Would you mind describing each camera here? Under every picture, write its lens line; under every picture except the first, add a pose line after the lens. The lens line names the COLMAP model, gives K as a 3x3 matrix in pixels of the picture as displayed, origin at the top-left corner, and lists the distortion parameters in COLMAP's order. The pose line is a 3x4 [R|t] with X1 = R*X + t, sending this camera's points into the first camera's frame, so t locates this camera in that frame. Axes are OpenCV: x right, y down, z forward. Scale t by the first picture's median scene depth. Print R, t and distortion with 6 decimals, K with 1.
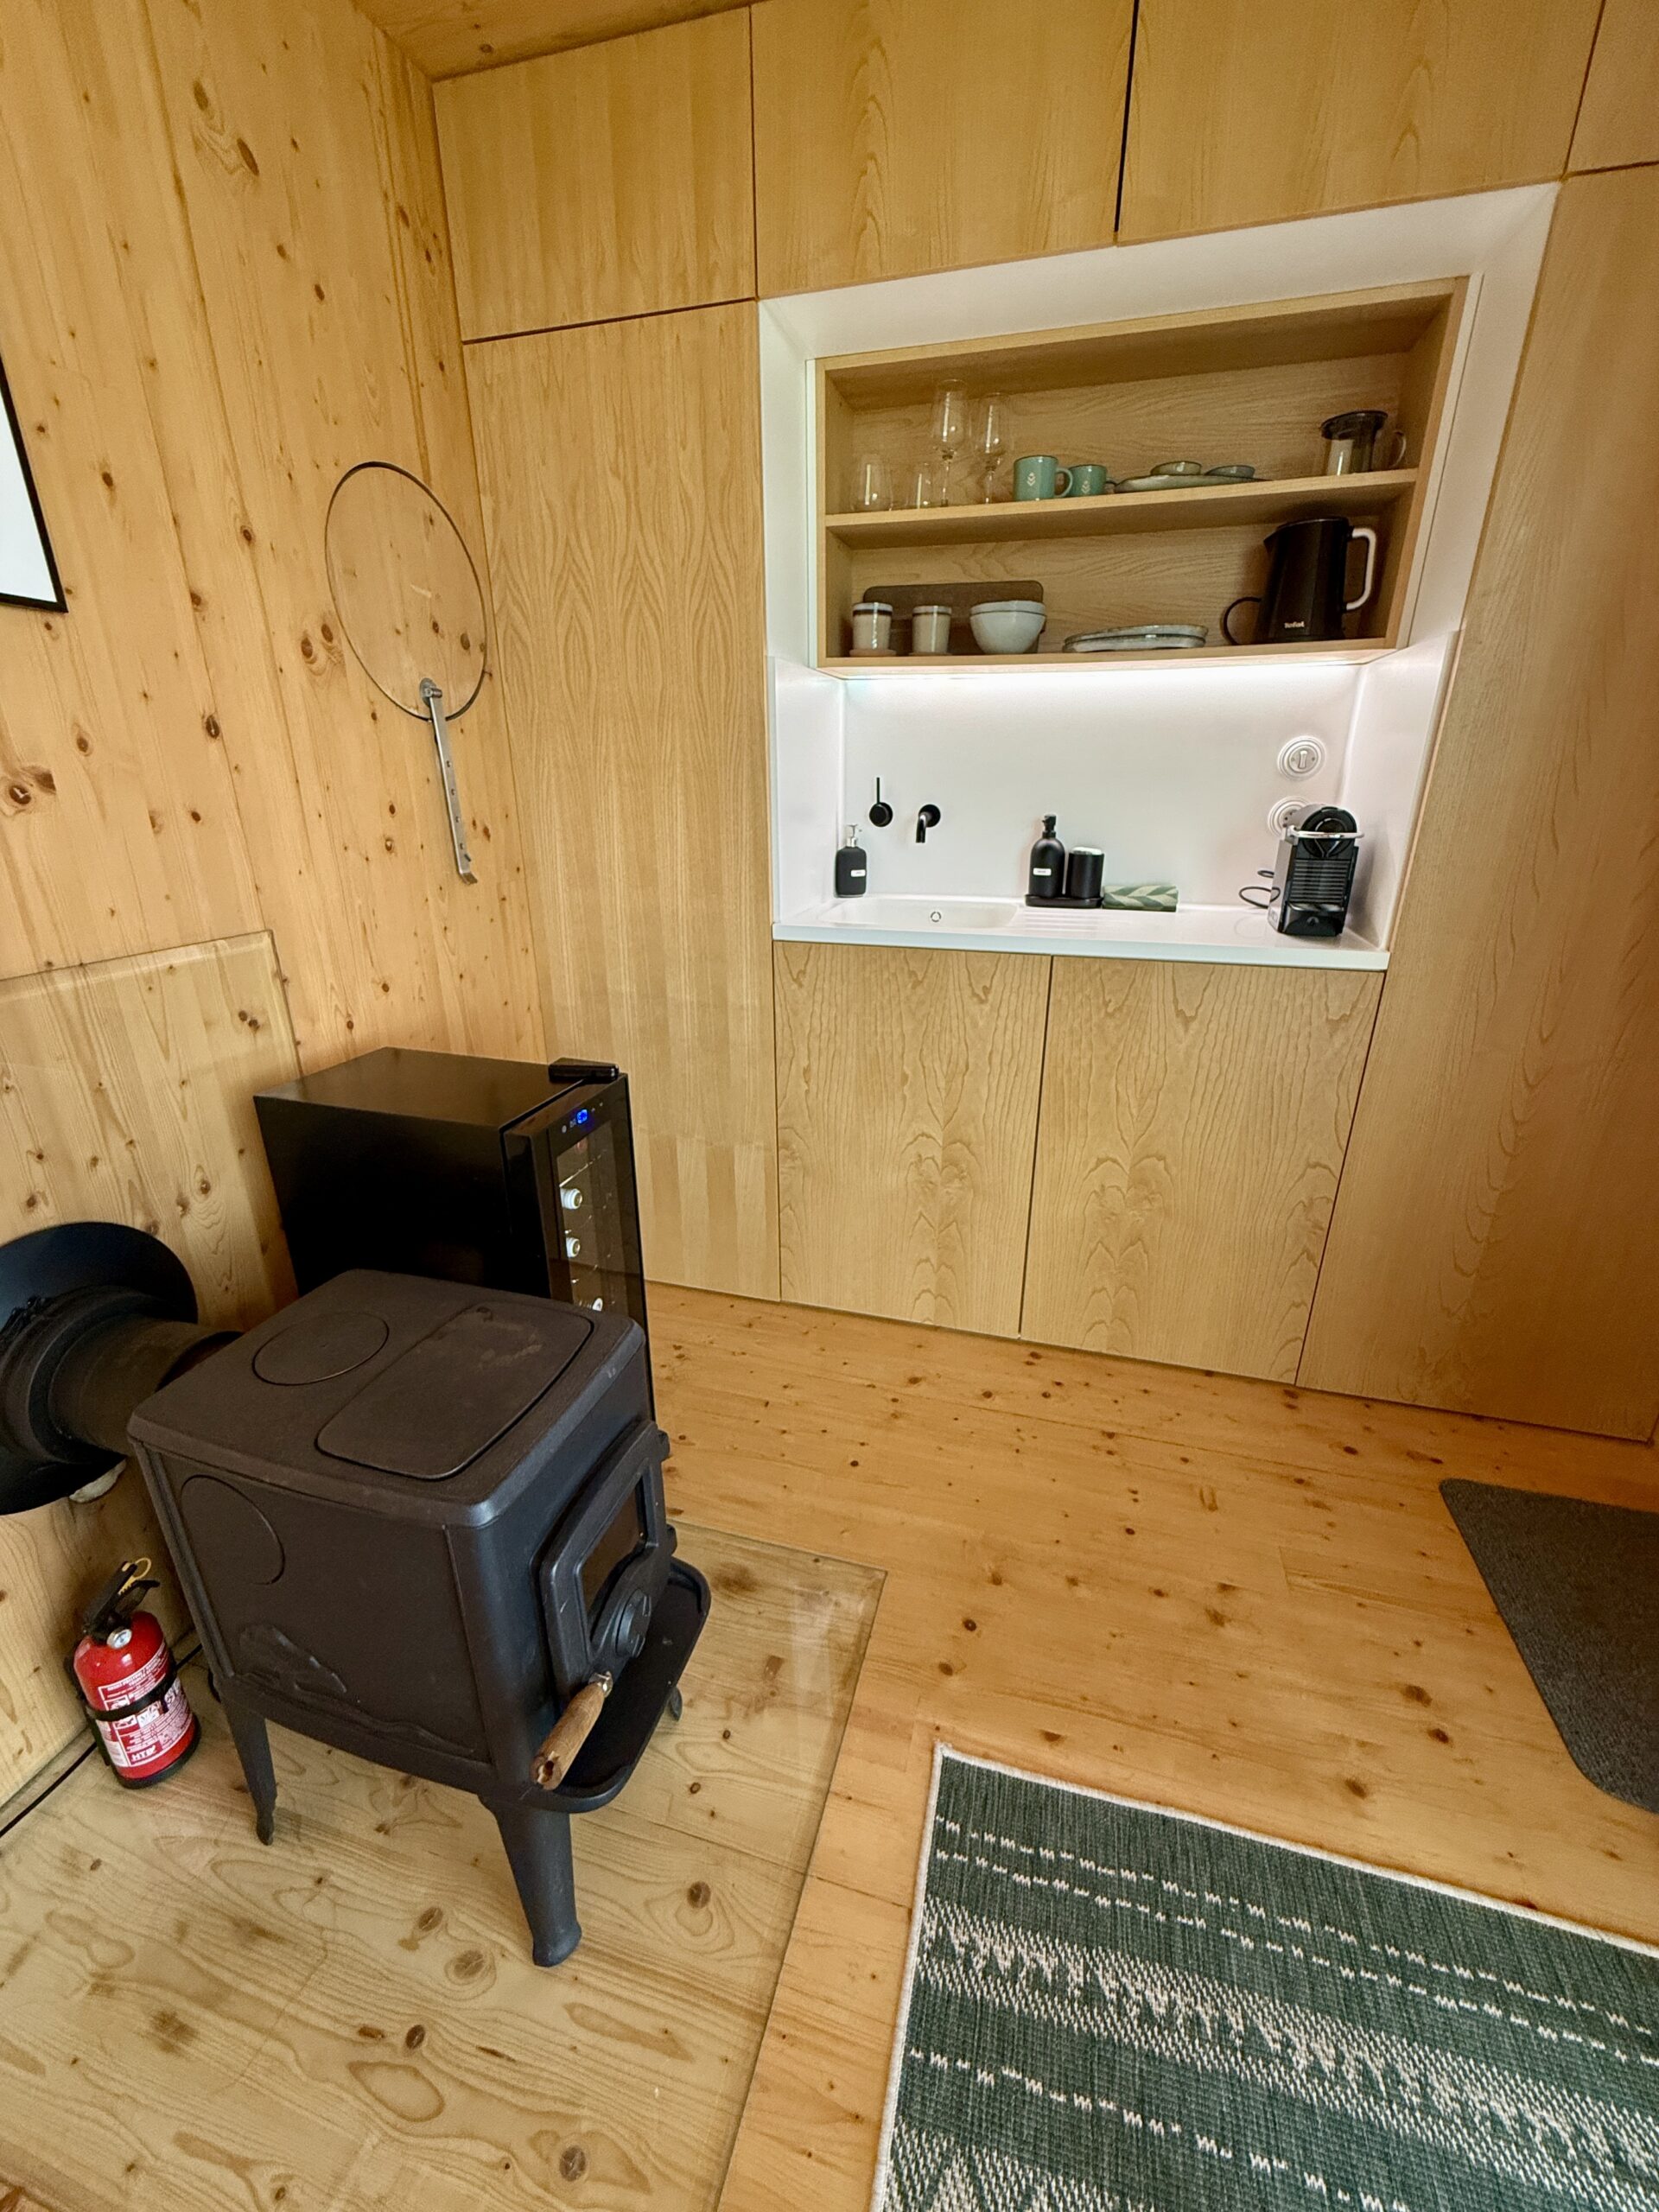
lens RADIAL K [[879.3, 0, 826.1], [0, 879.3, 1101.8], [0, 0, 1]] dist [-0.001565, 0.000351]
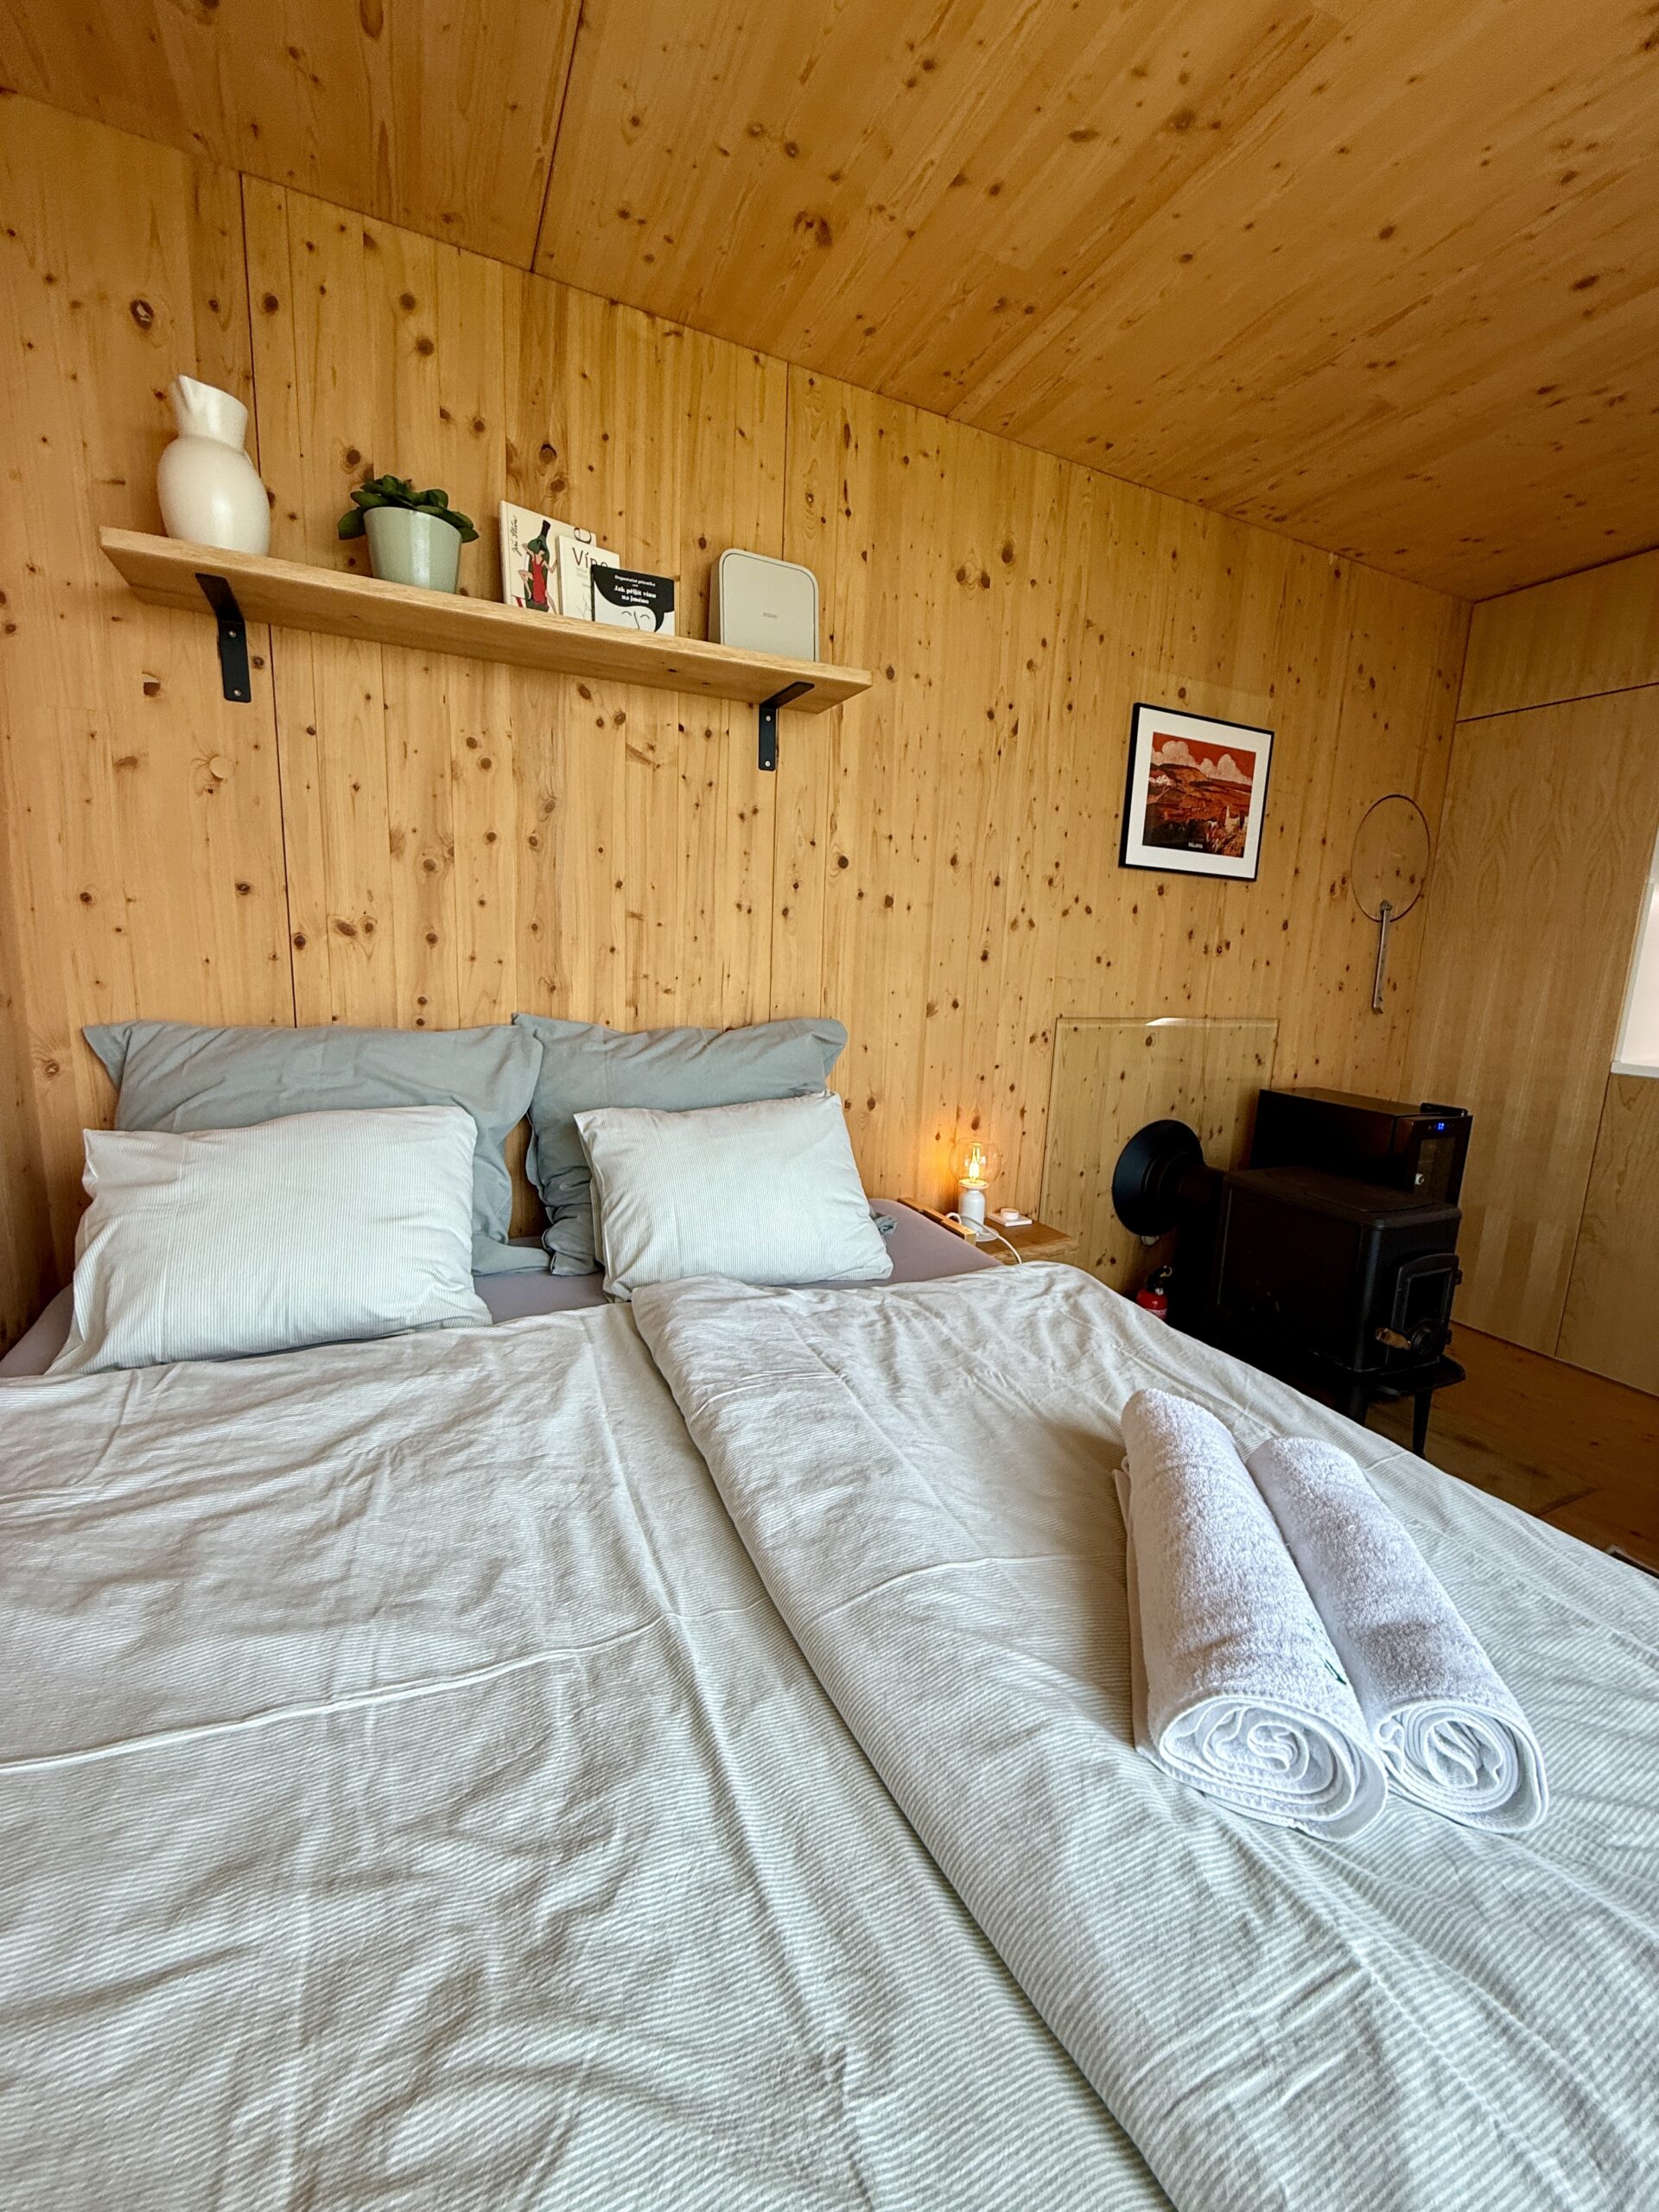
lens RADIAL K [[880.7, 0, 825.9], [0, 880.7, 1100.4], [0, 0, 1]] dist [0.000787, -0.000193]
pose [[0.665447, 0.155198, -0.730133, 0.150557], [-0.299658, 0.951410, -0.070876, 0.356714], [0.683656, 0.265955, 0.679620, -0.847849]]
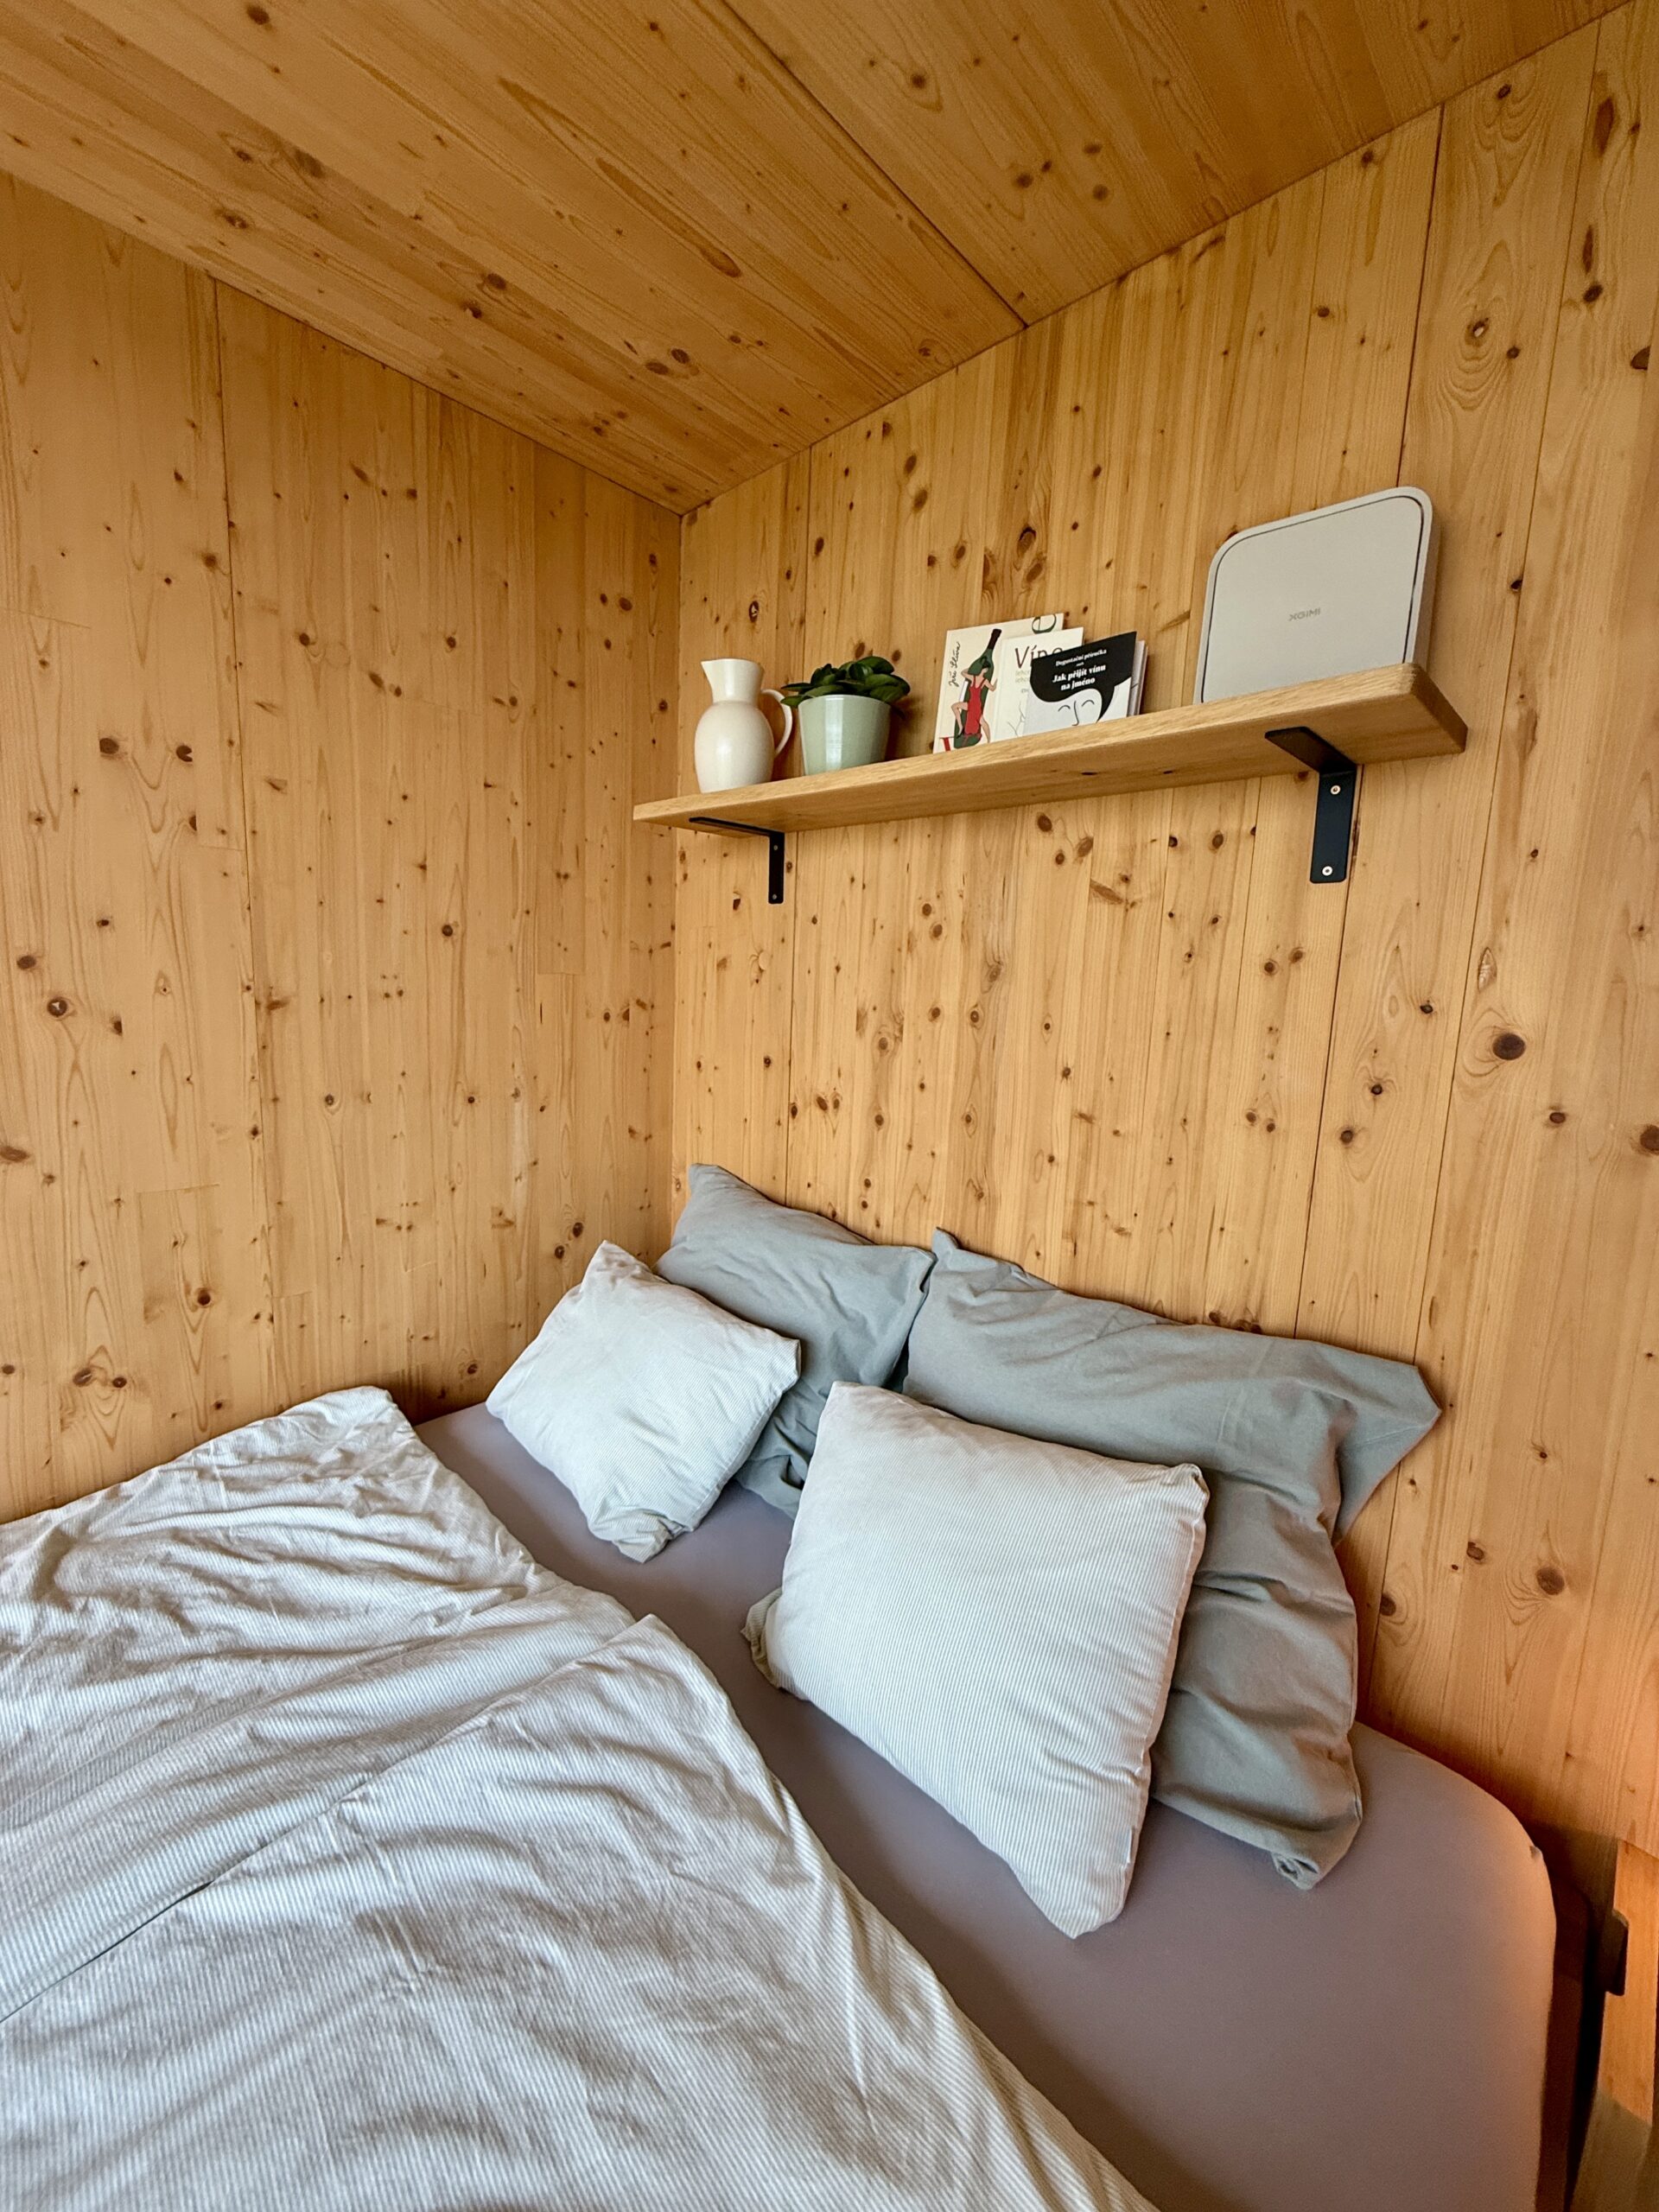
lens RADIAL K [[879.3, 0, 826.1], [0, 879.3, 1101.8], [0, 0, 1]] dist [-0.001565, 0.000351]
pose [[-0.467813, 0.112705, -0.876612, -0.070633], [-0.346525, 0.889035, 0.299229, -0.035227], [0.813063, 0.443751, -0.376847, -0.219950]]
